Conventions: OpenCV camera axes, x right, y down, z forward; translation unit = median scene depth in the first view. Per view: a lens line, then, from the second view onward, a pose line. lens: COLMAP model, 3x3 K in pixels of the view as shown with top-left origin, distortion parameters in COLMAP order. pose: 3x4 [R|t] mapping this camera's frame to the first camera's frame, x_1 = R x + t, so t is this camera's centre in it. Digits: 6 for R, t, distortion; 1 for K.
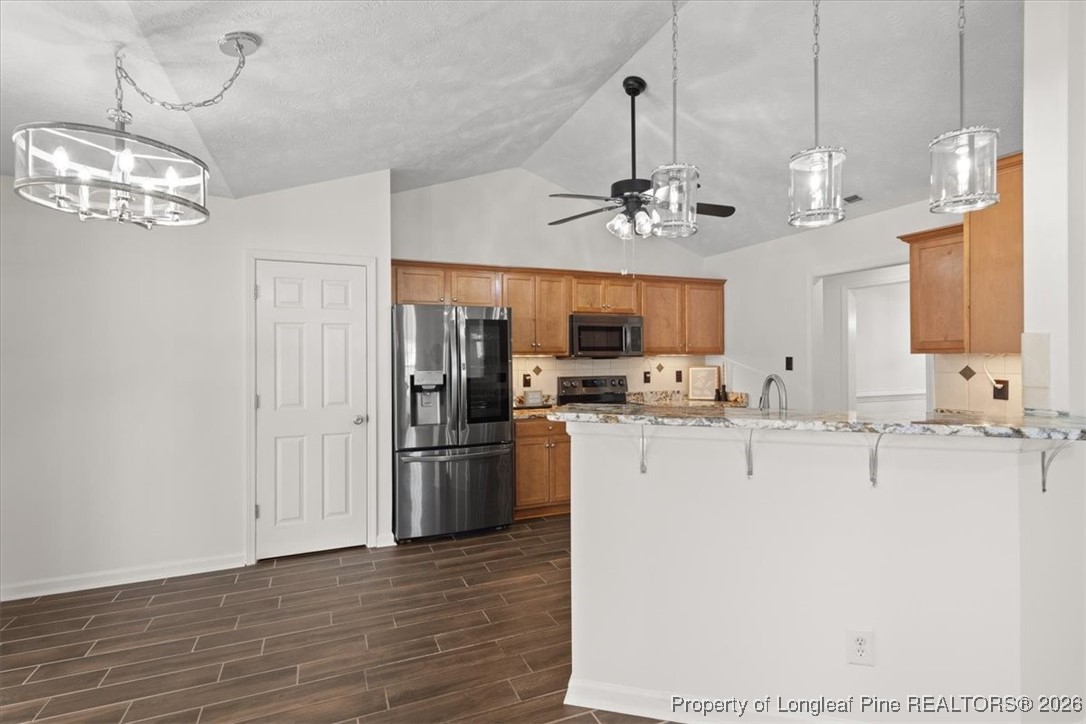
lens RADIAL K [[527.2, 0, 541.5], [0, 527.2, 354.0], [0, 0, 1]] dist [0.006847, -0.001070]
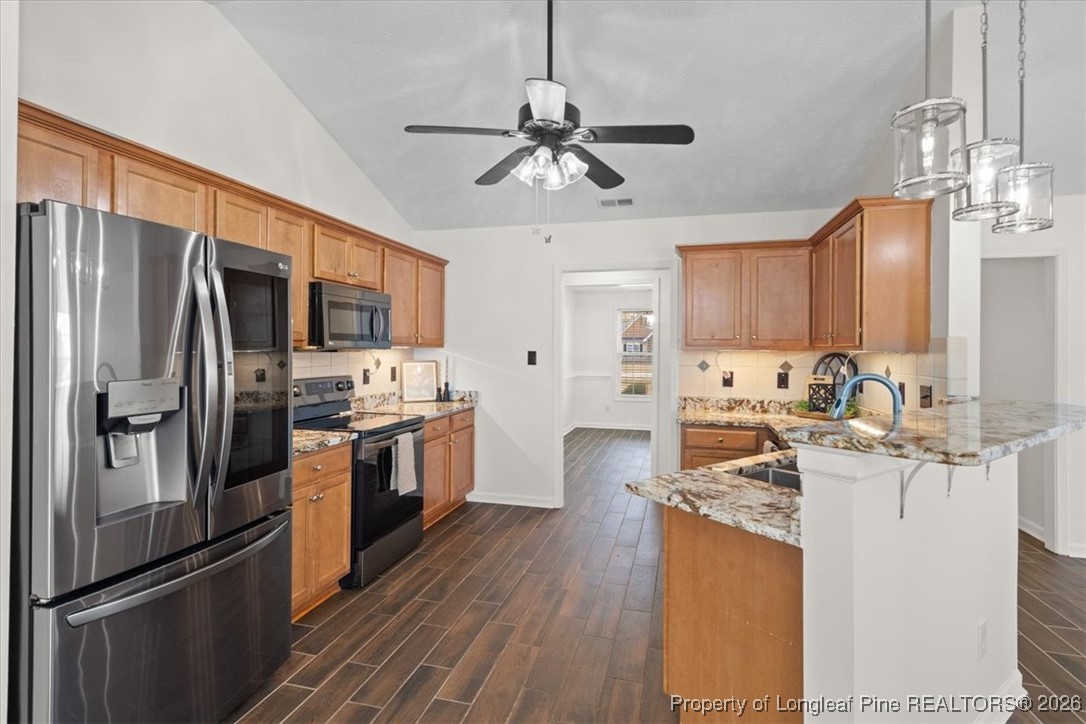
lens RADIAL K [[527.2, 0, 540.7], [0, 527.2, 347.7], [0, 0, 1]] dist [0.006847, -0.001070]
pose [[0.609164, 0.012910, 0.792939, -0.359249], [-0.015337, 0.999872, -0.004497, 0.004097], [-0.792896, -0.009422, 0.609284, 0.510867]]
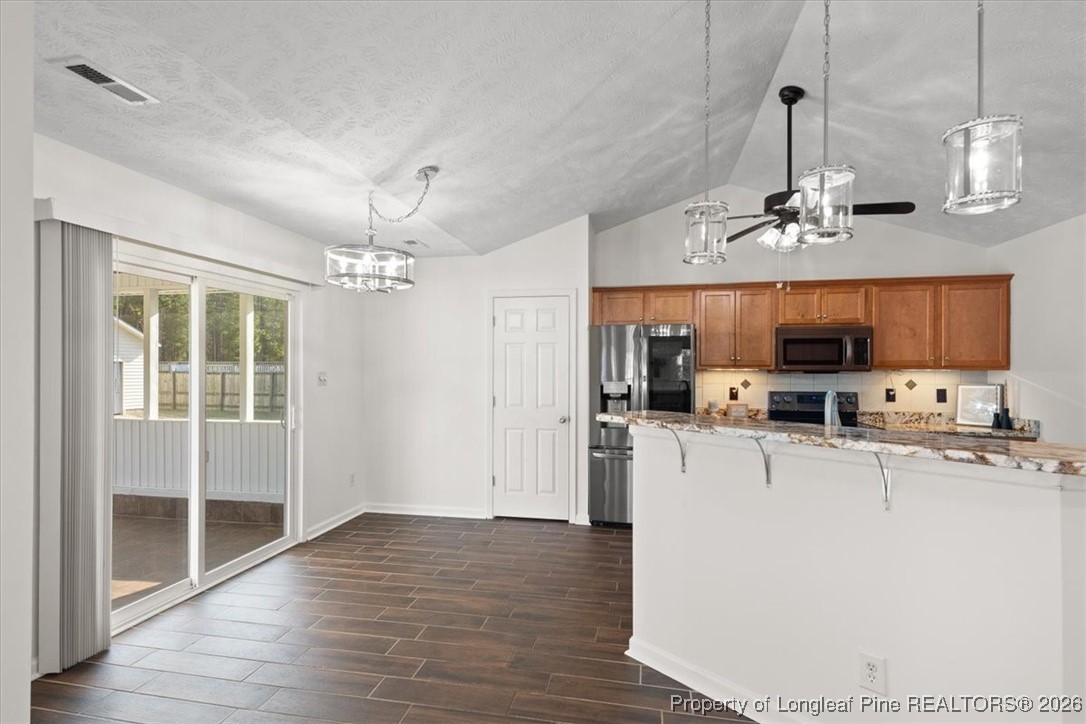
lens RADIAL K [[527.2, 0, 536.8], [0, 527.2, 368.5], [0, 0, 1]] dist [0.006847, -0.001070]
pose [[0.828530, 0.007496, -0.559895, 0.301325], [-0.004987, 0.999970, 0.006008, -0.003225], [0.559923, -0.002185, 0.828542, -0.069379]]
